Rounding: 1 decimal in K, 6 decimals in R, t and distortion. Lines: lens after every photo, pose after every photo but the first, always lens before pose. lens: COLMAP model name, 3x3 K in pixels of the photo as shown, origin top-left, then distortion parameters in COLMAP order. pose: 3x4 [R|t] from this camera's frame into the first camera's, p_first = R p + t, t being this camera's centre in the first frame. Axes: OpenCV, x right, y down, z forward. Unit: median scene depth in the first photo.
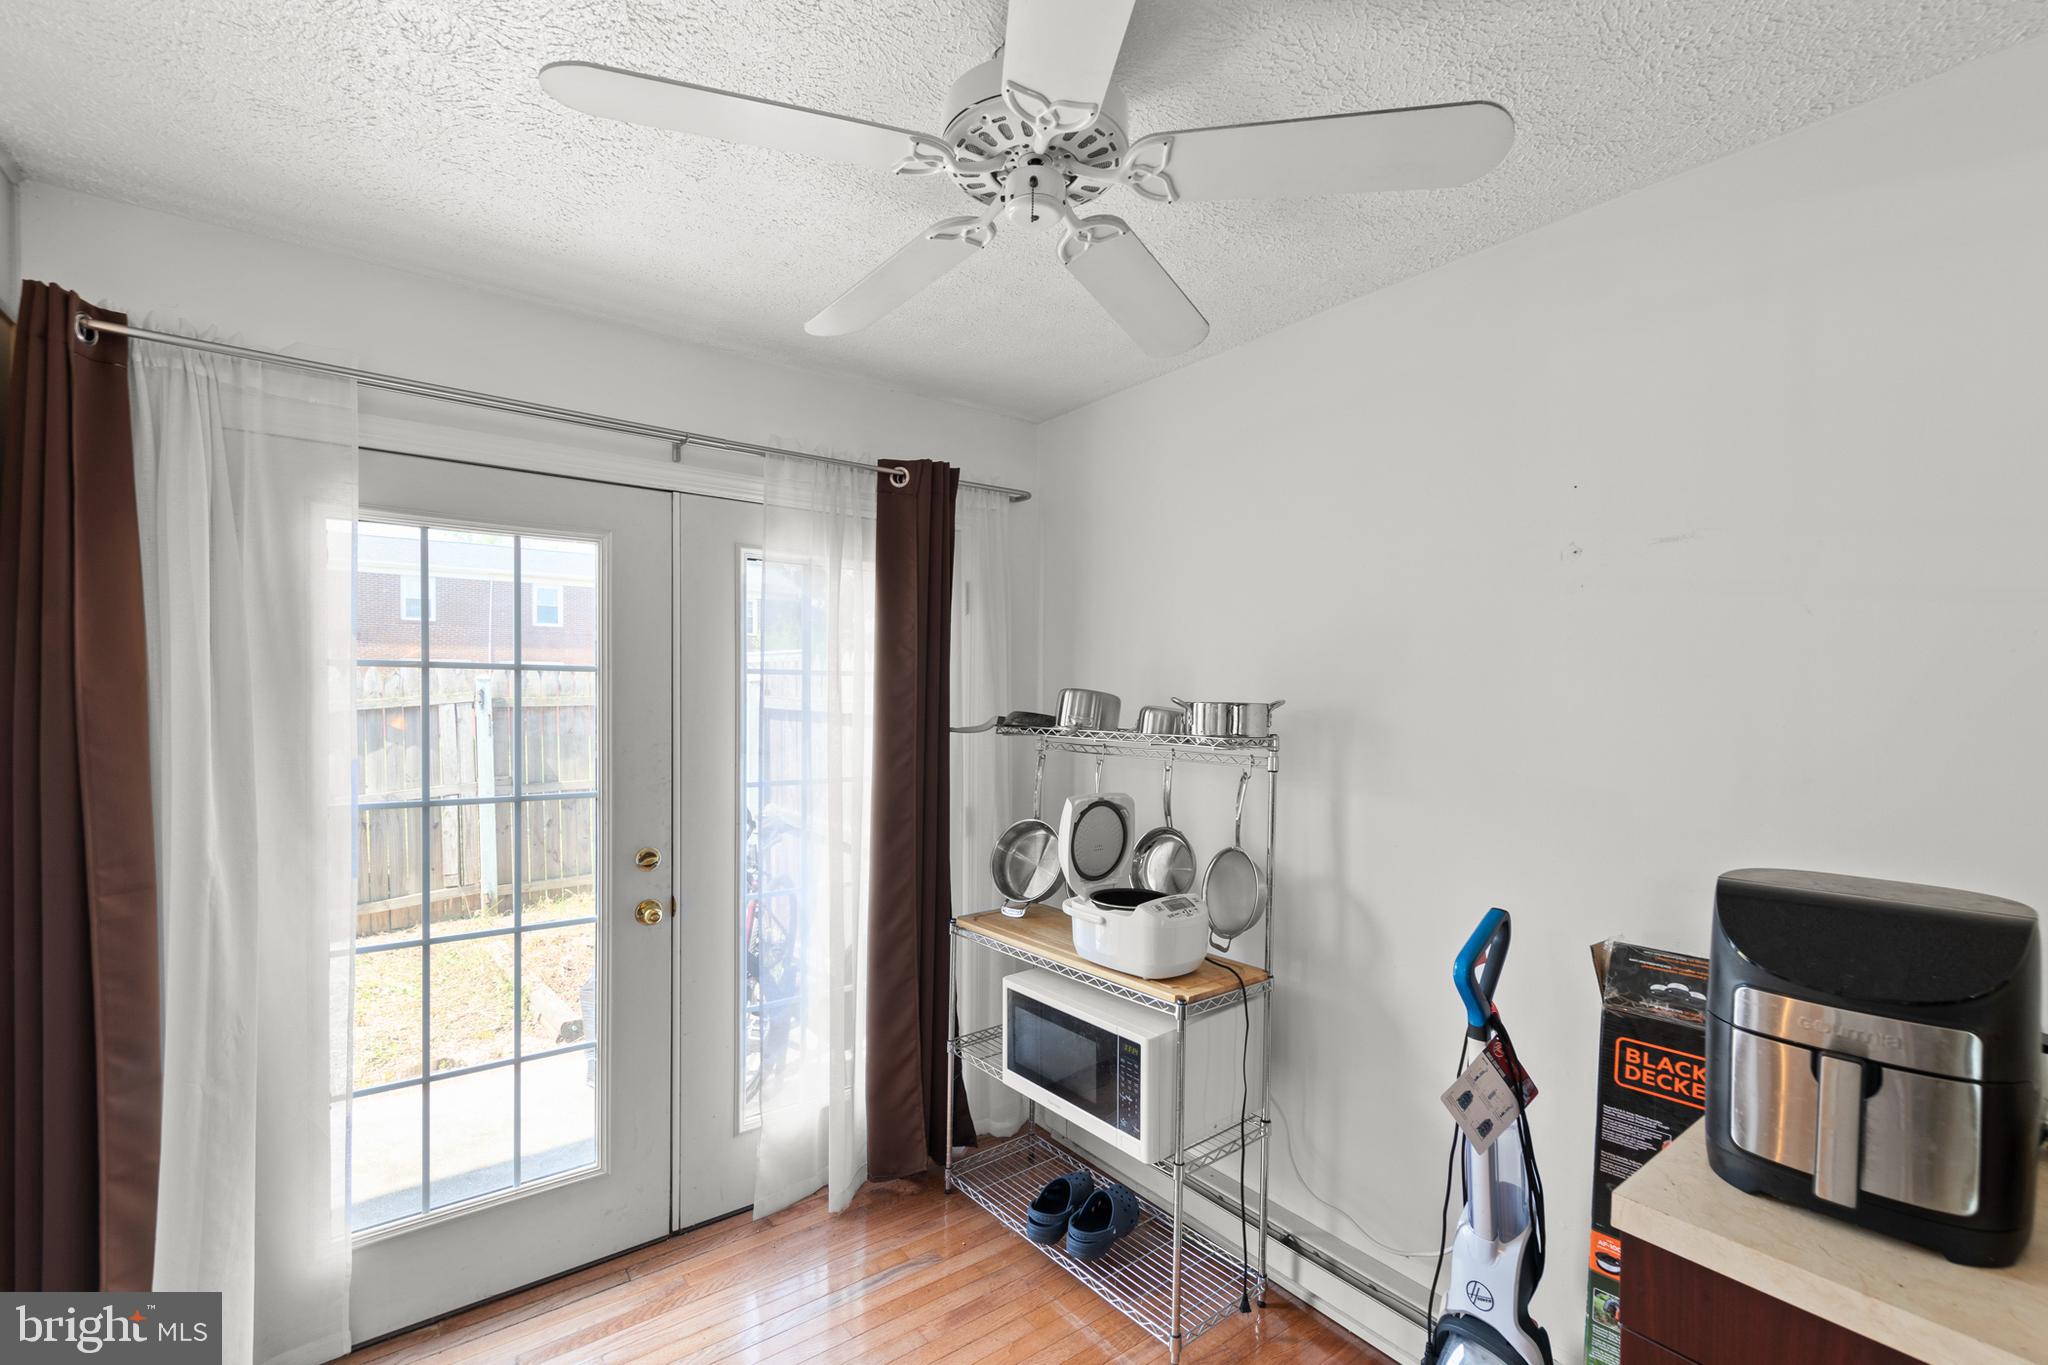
lens RADIAL K [[855.2, 0, 1041.6], [0, 855.2, 684.4], [0, 0, 1]] dist [-0.001209, -0.000315]
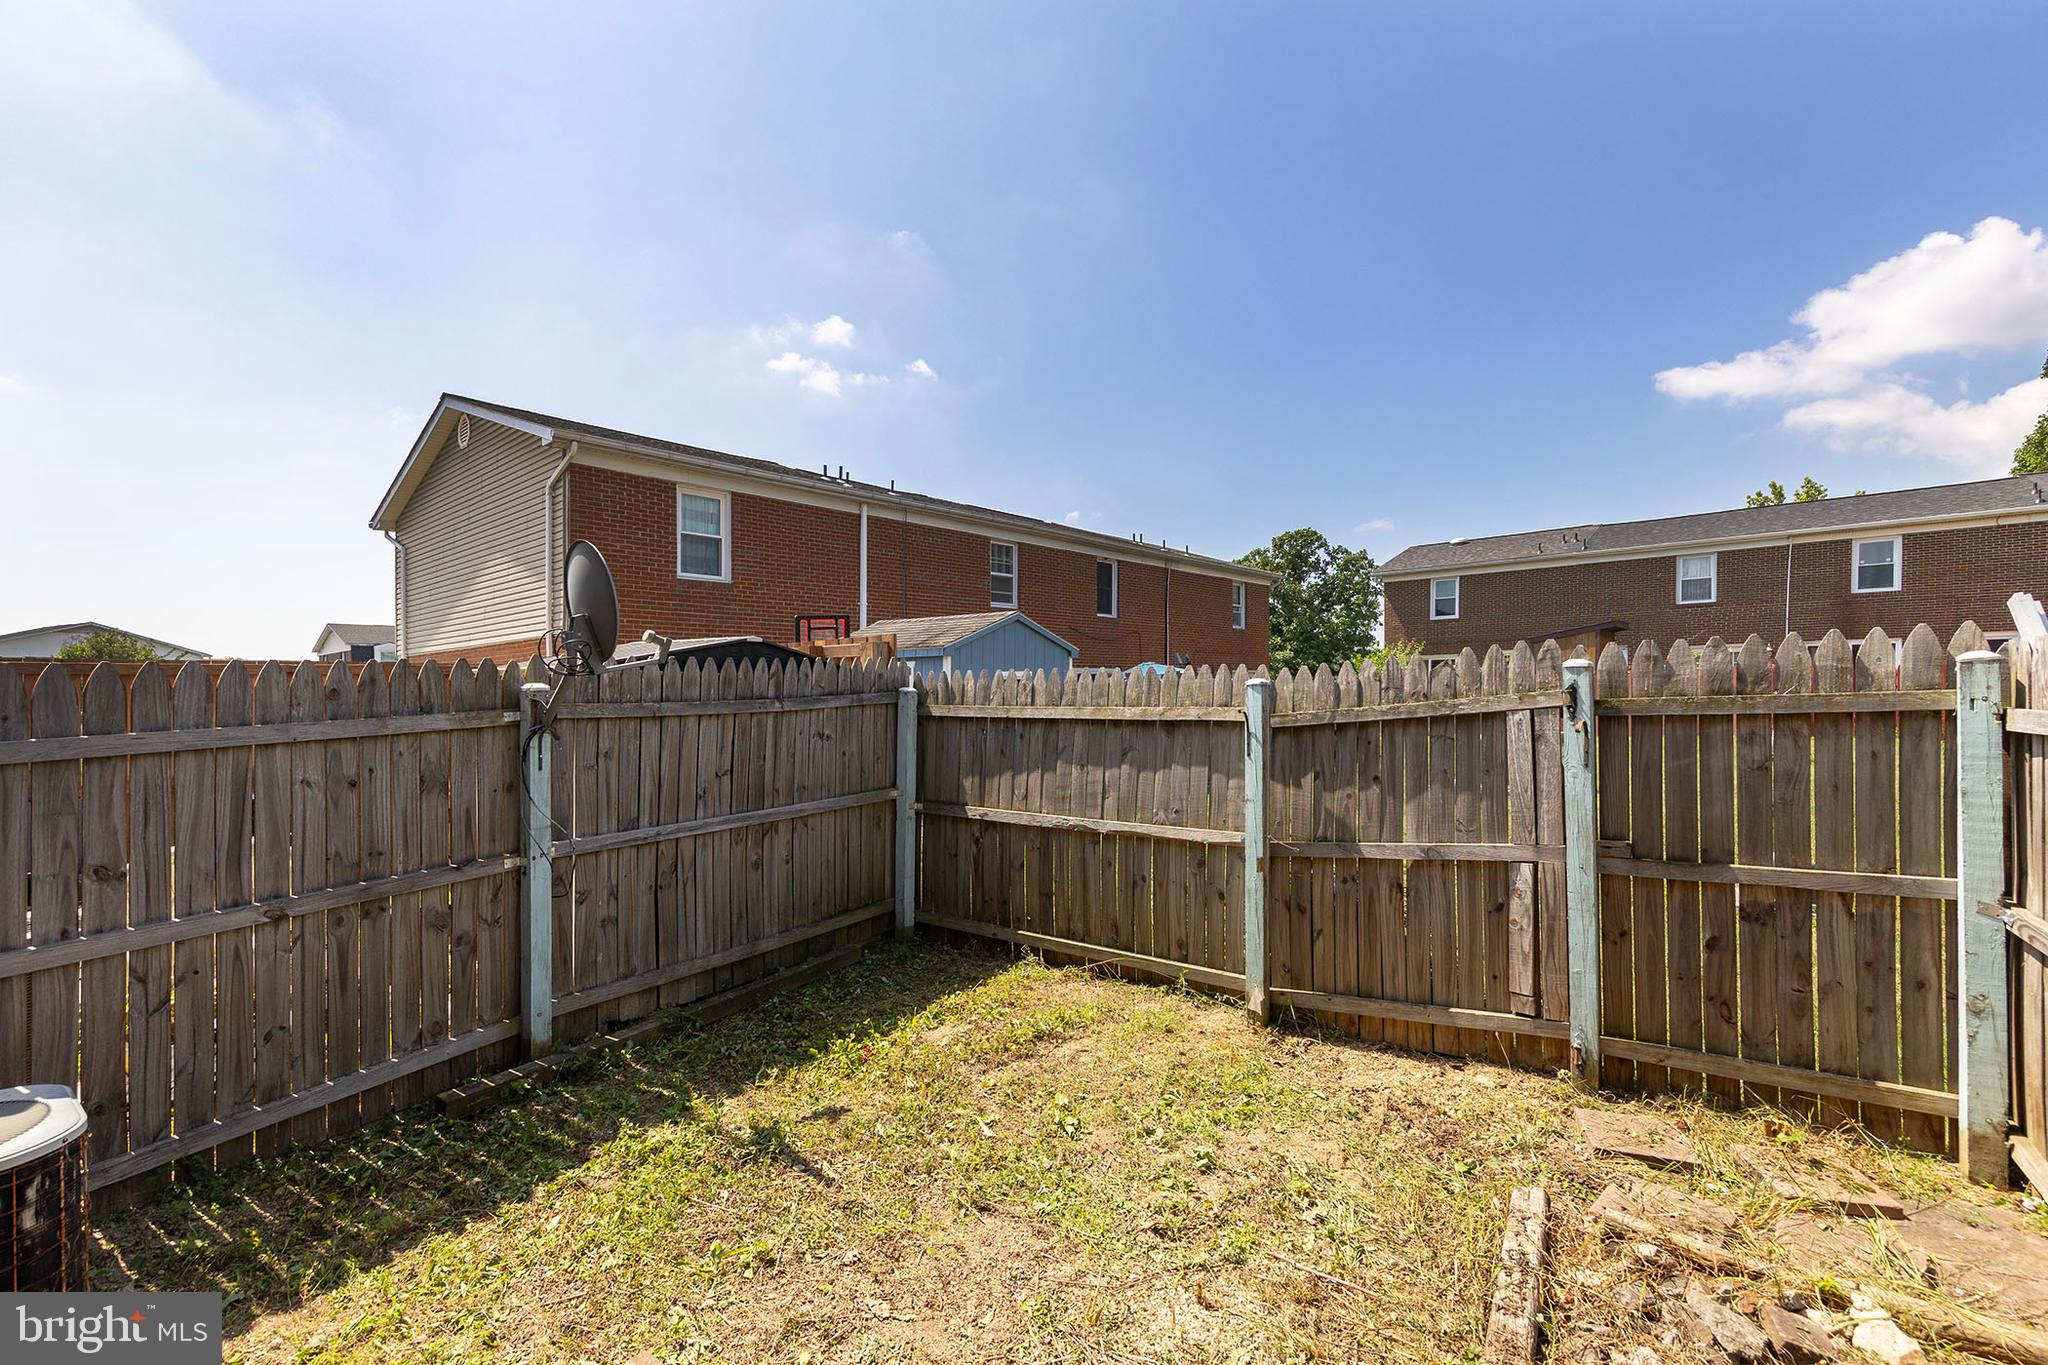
lens RADIAL K [[855.2, 0, 1041.6], [0, 855.2, 684.4], [0, 0, 1]] dist [-0.001209, -0.000315]
pose [[0.244787, -0.019369, -0.969383, -0.180578], [0.027356, 0.999540, -0.013064, 0.002857], [0.969191, -0.023321, 0.245204, 0.508274]]
